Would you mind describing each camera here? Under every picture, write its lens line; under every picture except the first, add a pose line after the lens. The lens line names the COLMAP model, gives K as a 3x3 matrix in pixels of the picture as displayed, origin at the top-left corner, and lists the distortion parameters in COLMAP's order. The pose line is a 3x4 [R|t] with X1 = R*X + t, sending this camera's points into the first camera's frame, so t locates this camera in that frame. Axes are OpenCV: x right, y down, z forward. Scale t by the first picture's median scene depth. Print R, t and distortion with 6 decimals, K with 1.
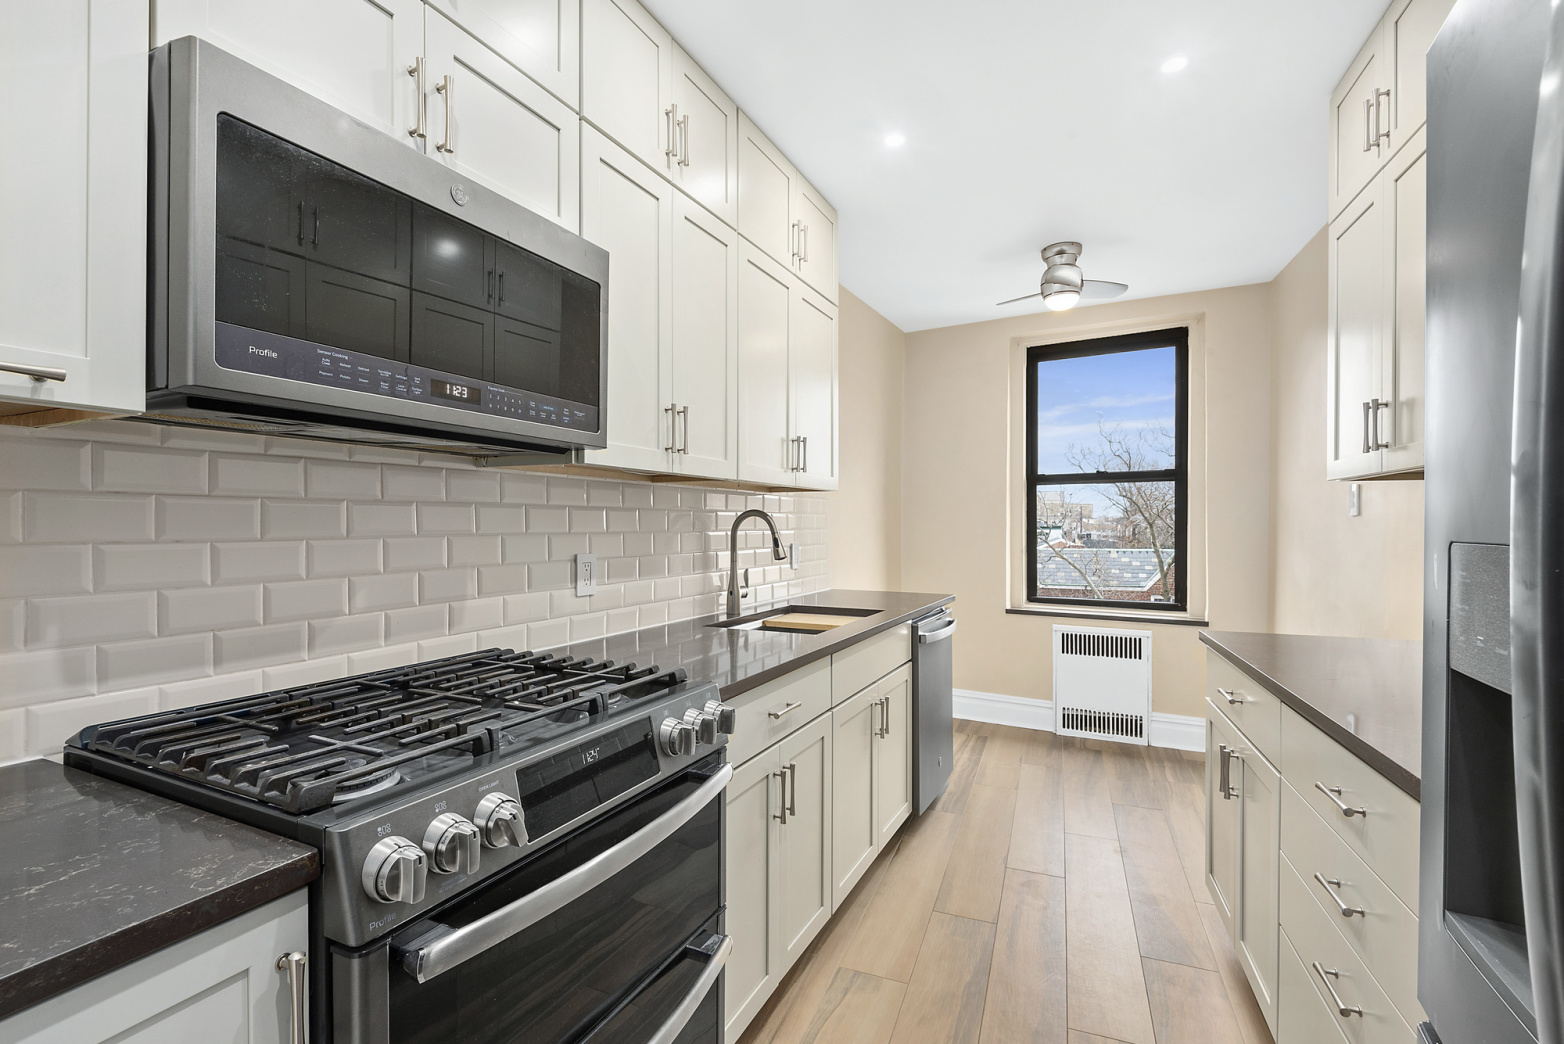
lens RADIAL K [[688.3, 0, 782.0], [0, 688.3, 522.0], [0, 0, 1]] dist [0.001793, 0.000151]
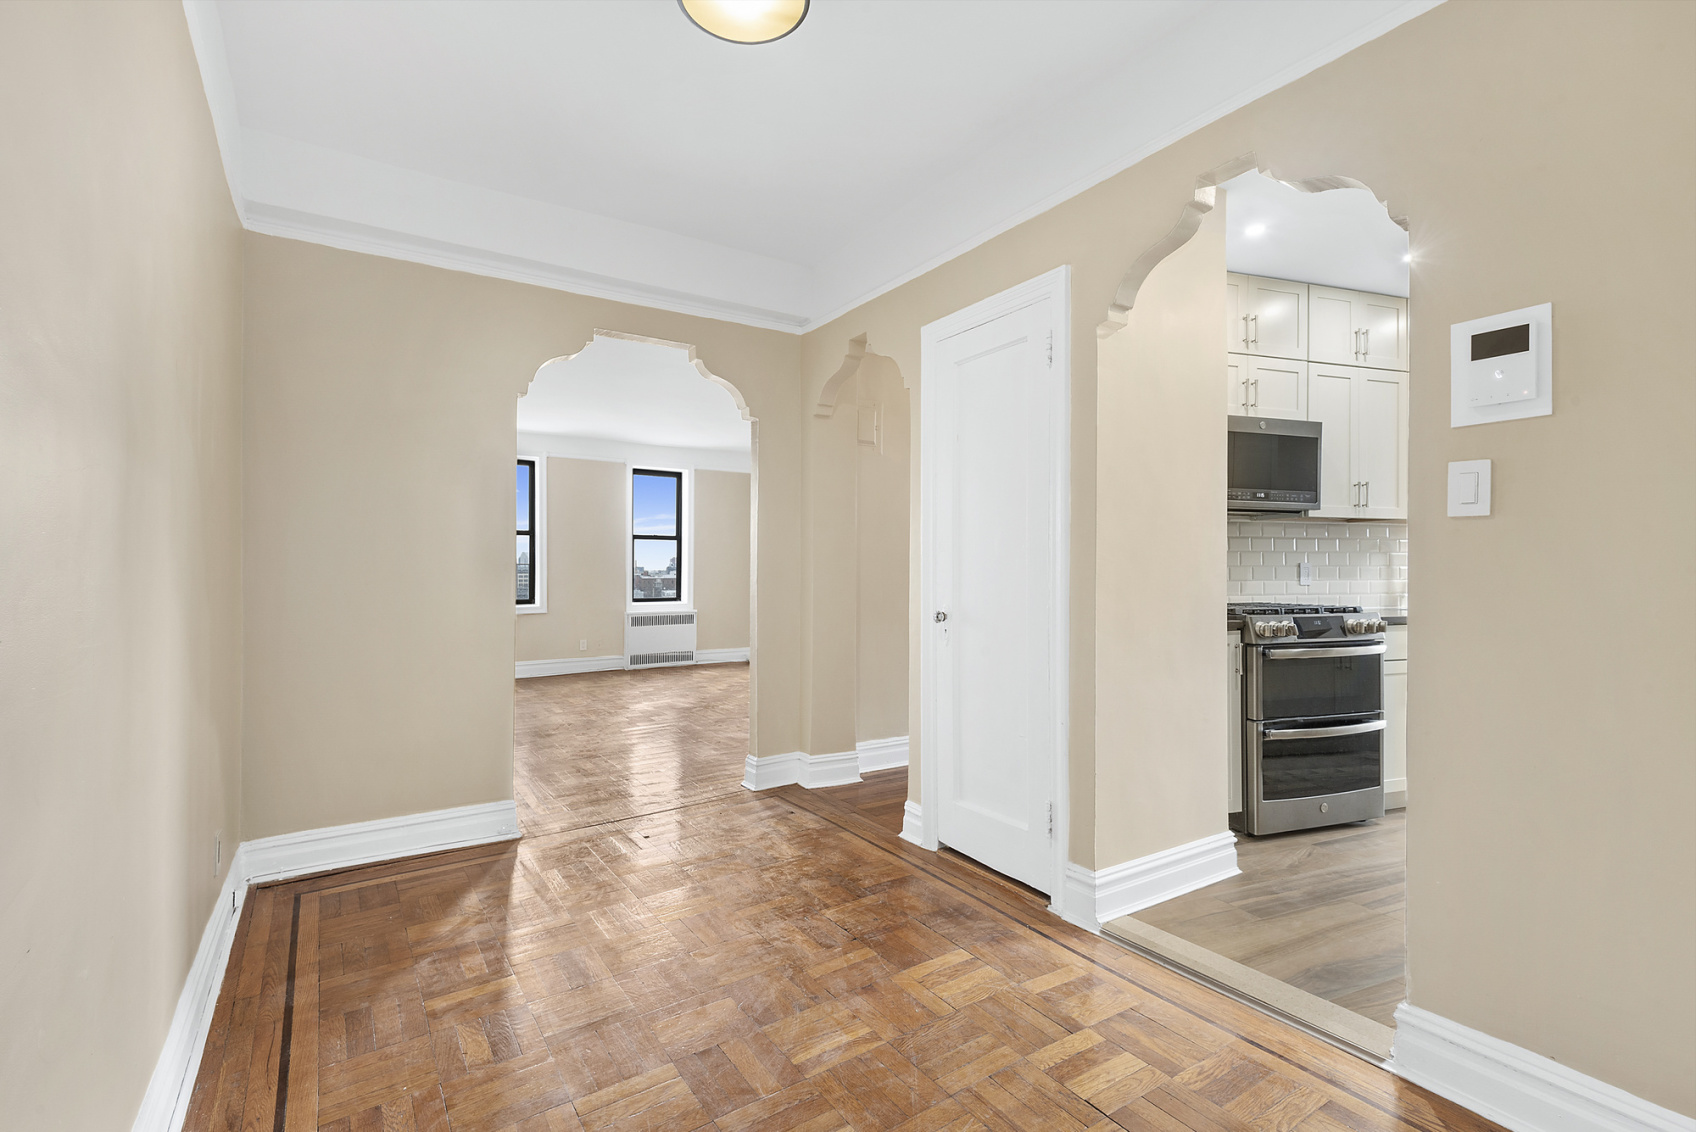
lens RADIAL K [[746.4, 0, 848.0], [0, 746.4, 566.0], [0, 0, 1]] dist [0.001793, 0.000151]
pose [[0.705225, -0.007856, -0.708940, 0.382104], [0.003141, 0.999963, -0.007956, 0.090279], [0.708977, 0.003384, 0.705224, -1.801621]]
